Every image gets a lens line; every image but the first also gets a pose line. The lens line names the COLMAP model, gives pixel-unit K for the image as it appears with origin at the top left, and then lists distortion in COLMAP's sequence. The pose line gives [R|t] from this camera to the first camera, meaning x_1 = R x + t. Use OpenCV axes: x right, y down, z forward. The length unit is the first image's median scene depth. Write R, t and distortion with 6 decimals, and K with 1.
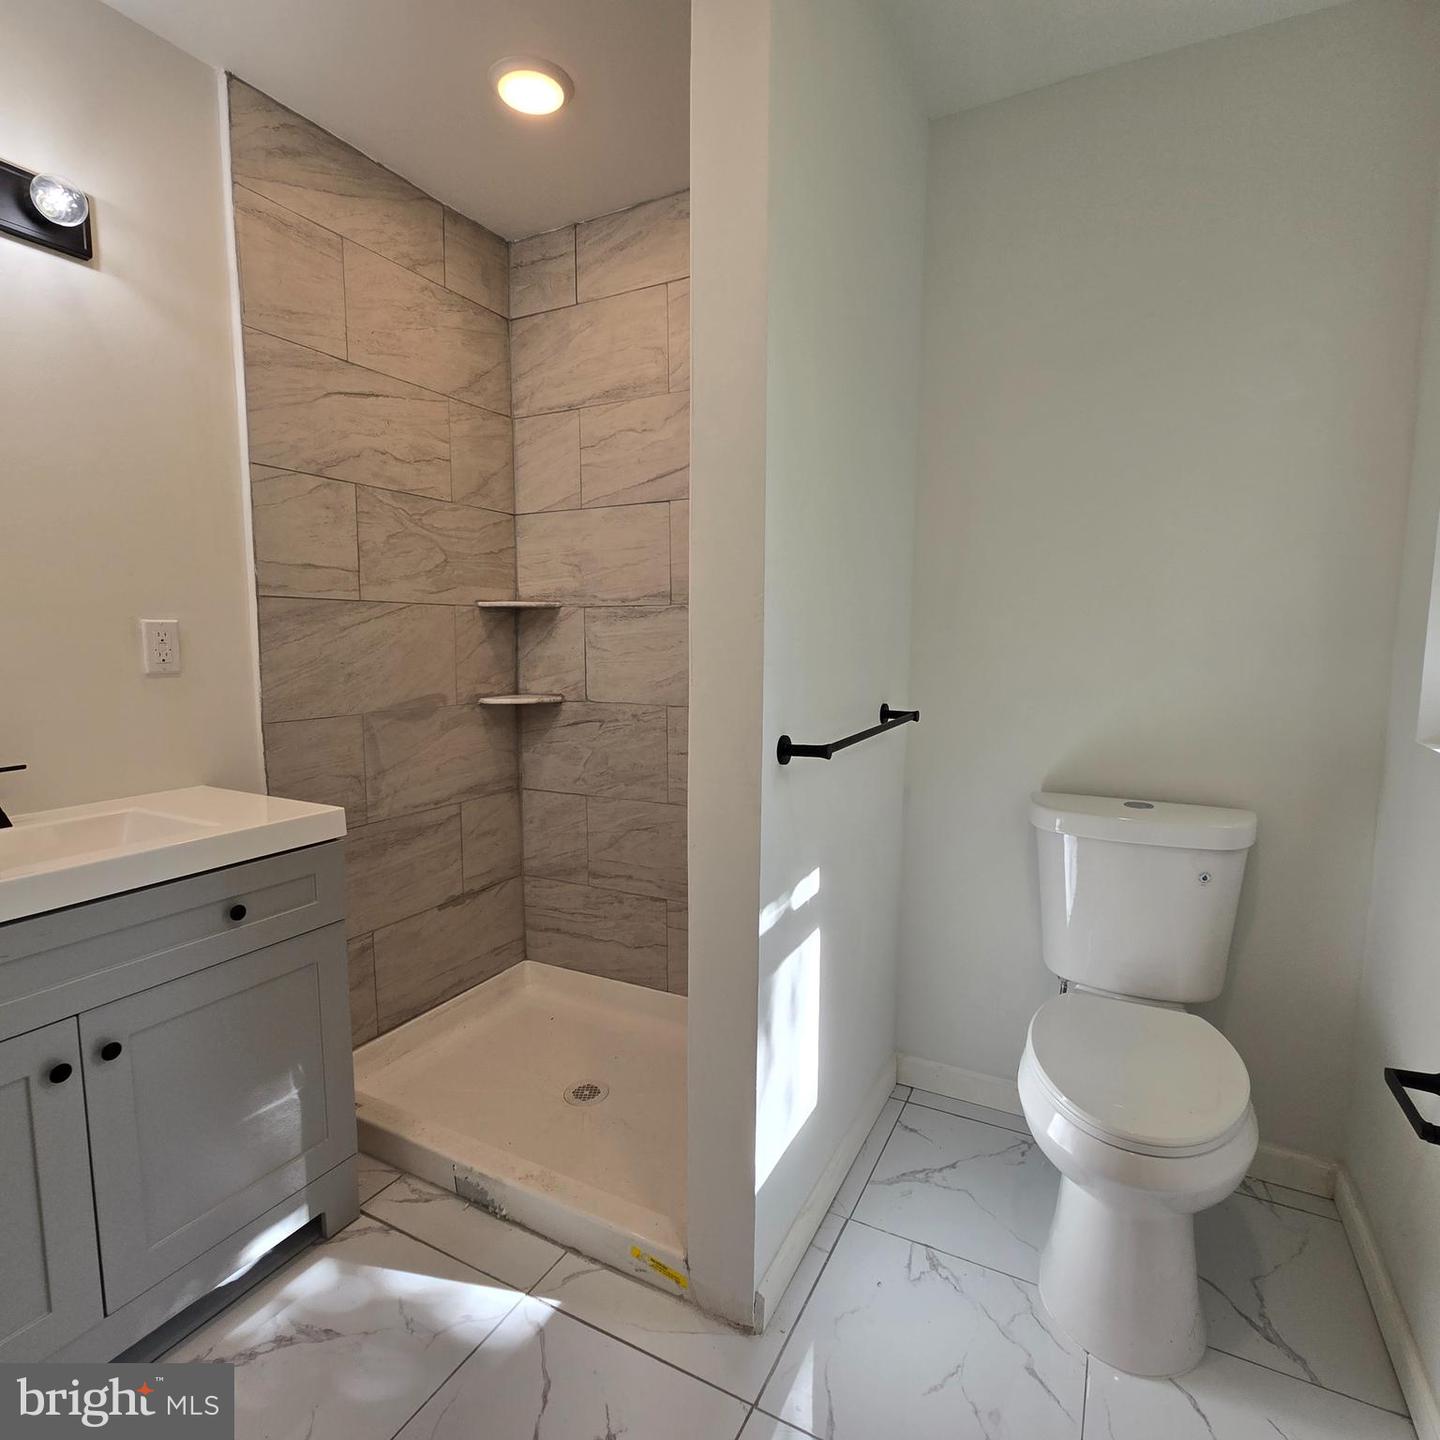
lens RADIAL K [[777.5, 0, 718.0], [0, 777.5, 718.1], [0, 0, 1]] dist [-0.006361, 0.001632]
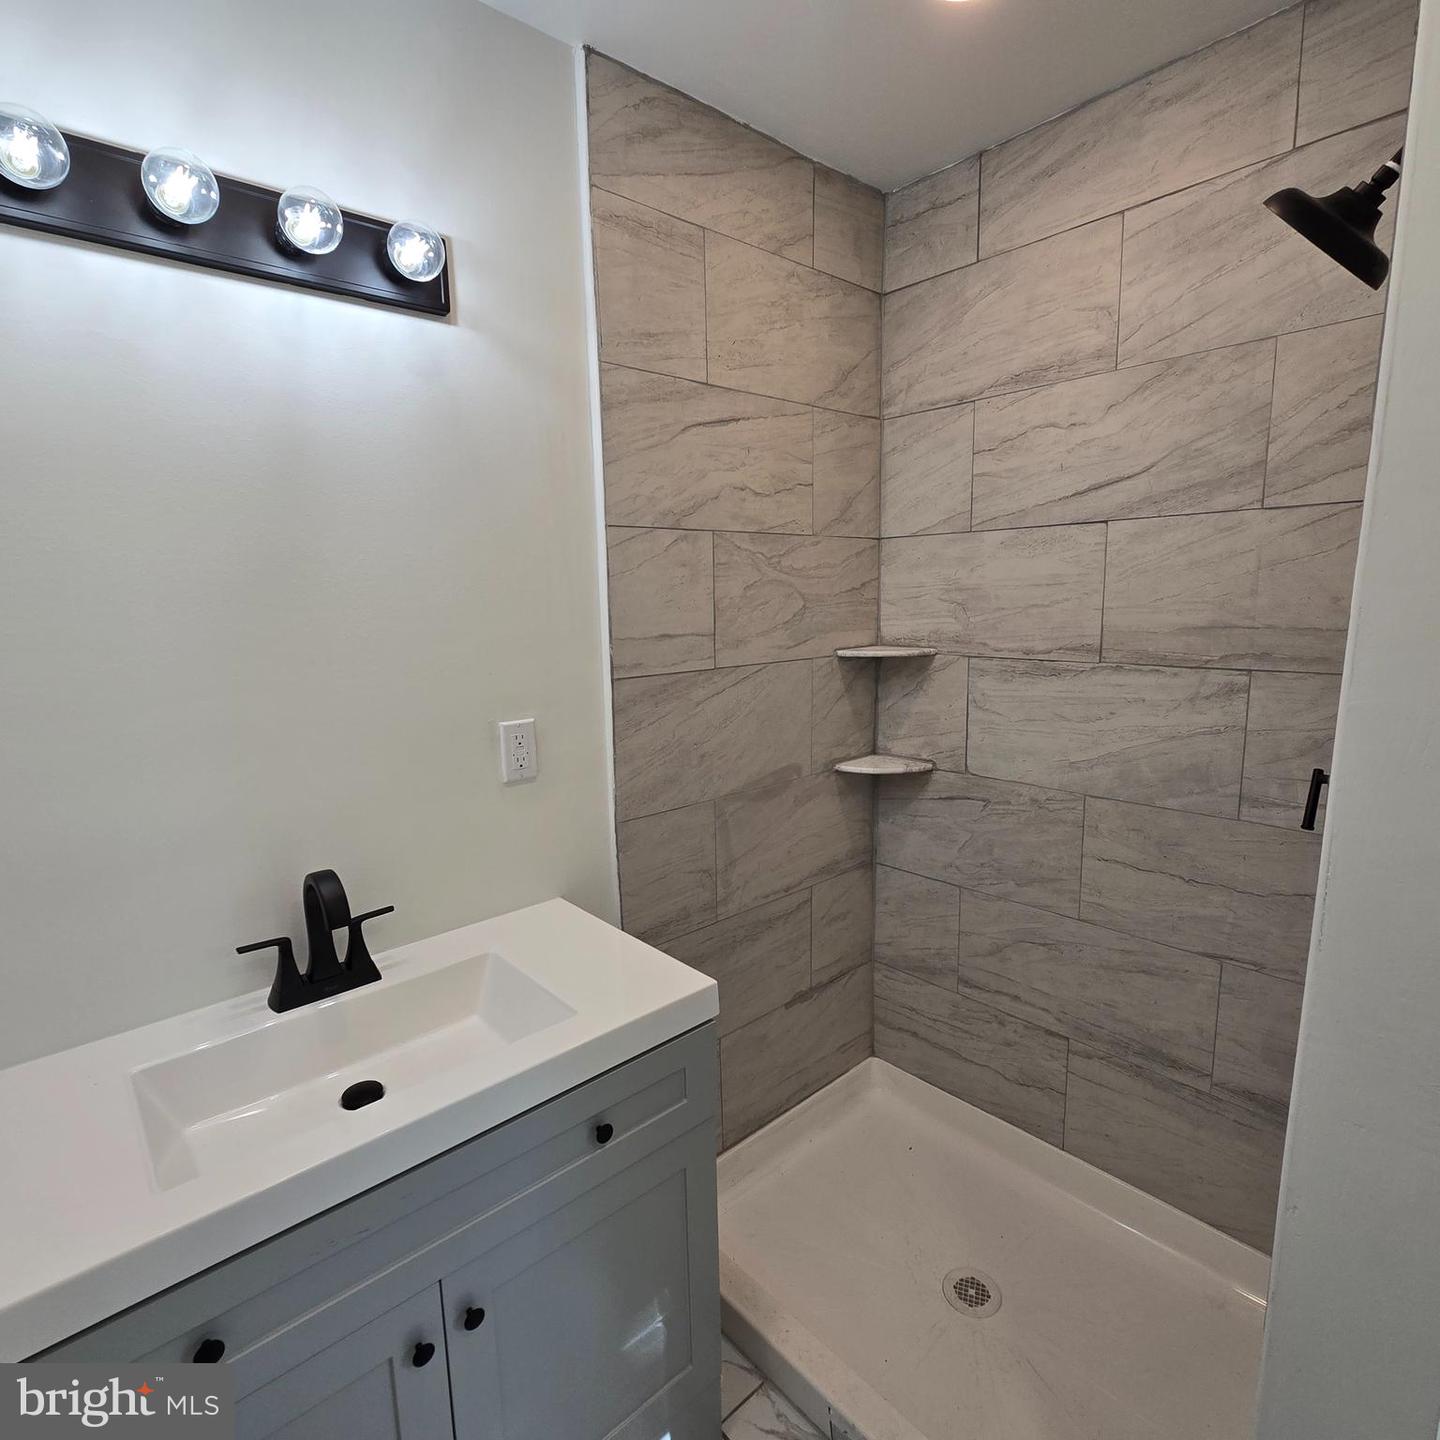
lens RADIAL K [[777.5, 0, 721.2], [0, 777.5, 719.4], [0, 0, 1]] dist [-0.006361, 0.001632]
pose [[0.937592, 0.035422, -0.345928, -0.148518], [-0.014488, 0.997914, 0.062917, -0.139805], [0.347435, -0.053979, 0.936149, 0.191282]]
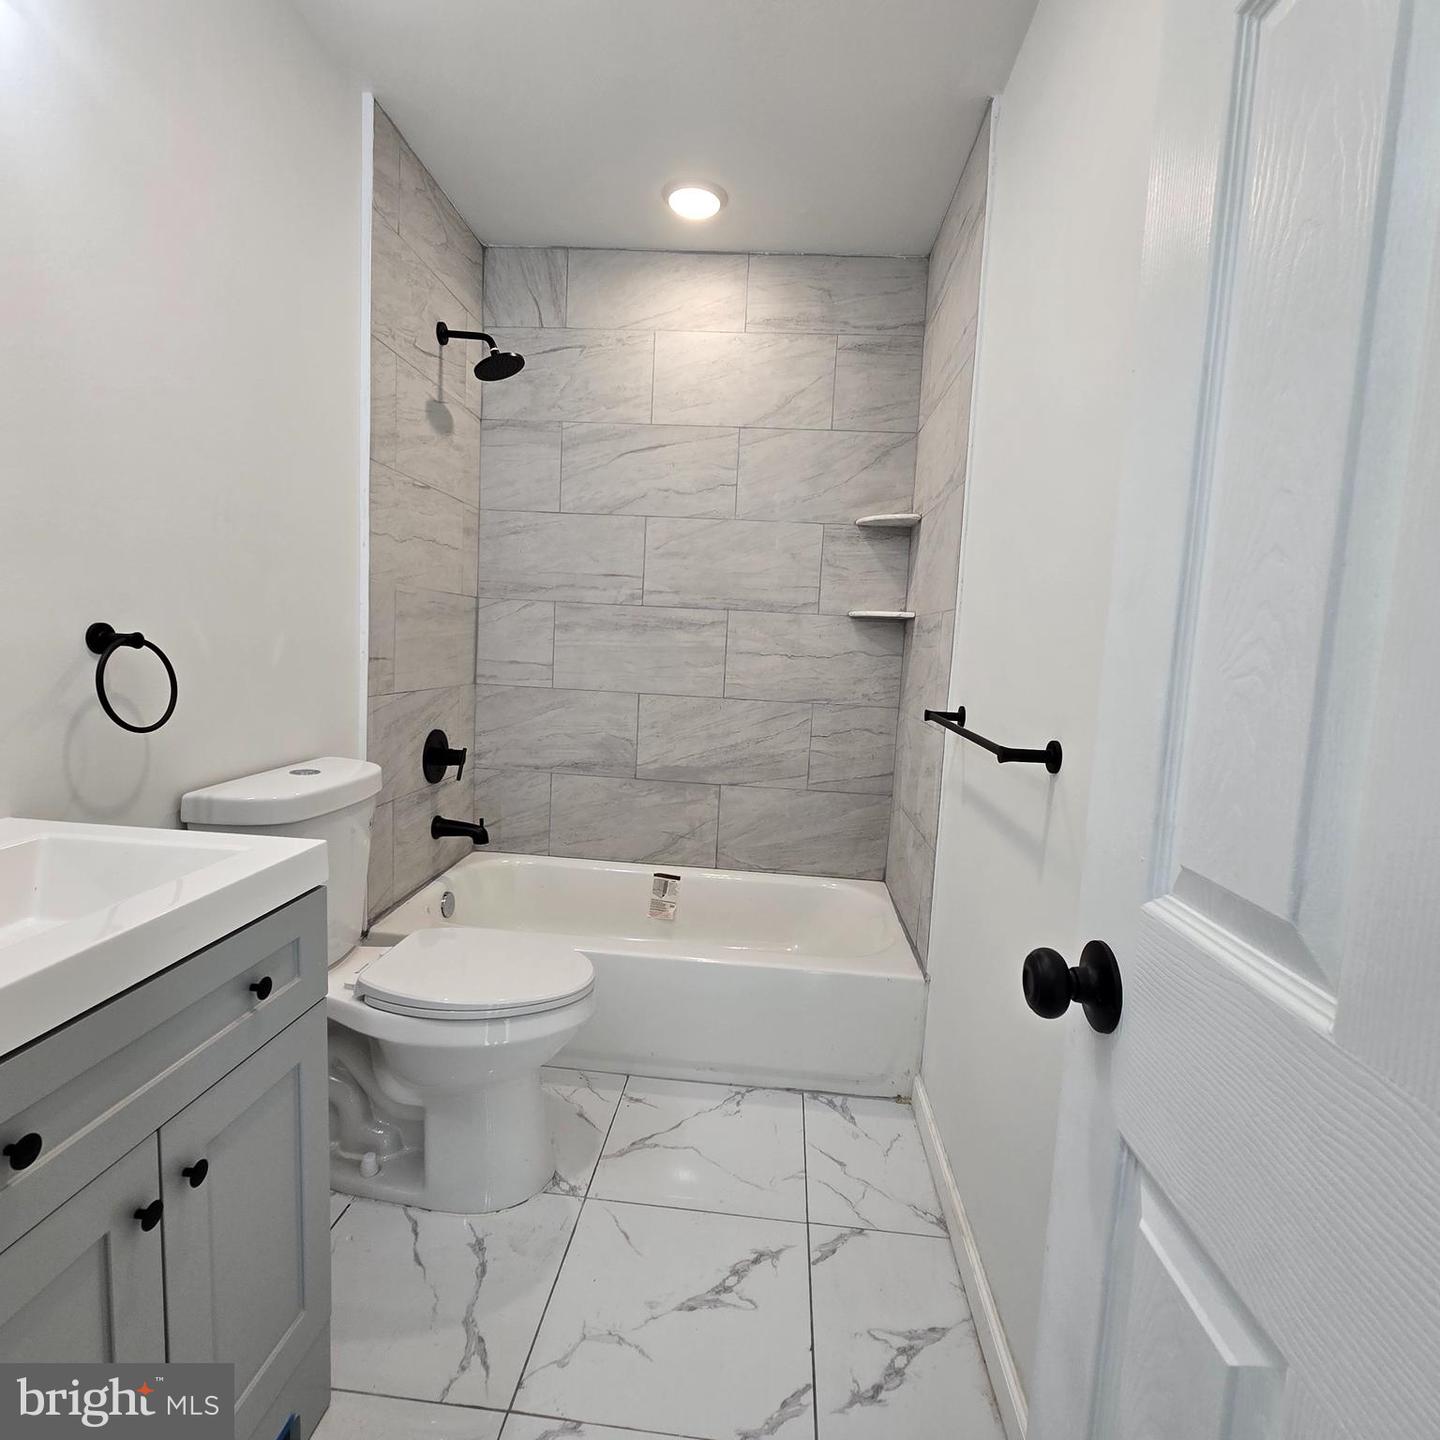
lens RADIAL K [[777.5, 0, 716.2], [0, 777.5, 721.8], [0, 0, 1]] dist [-0.006361, 0.001632]
pose [[0.387355, 0.112595, -0.915029, 0.743742], [-0.139638, 0.988229, 0.062490, -0.058581], [0.911294, 0.103567, 0.398518, 0.579053]]
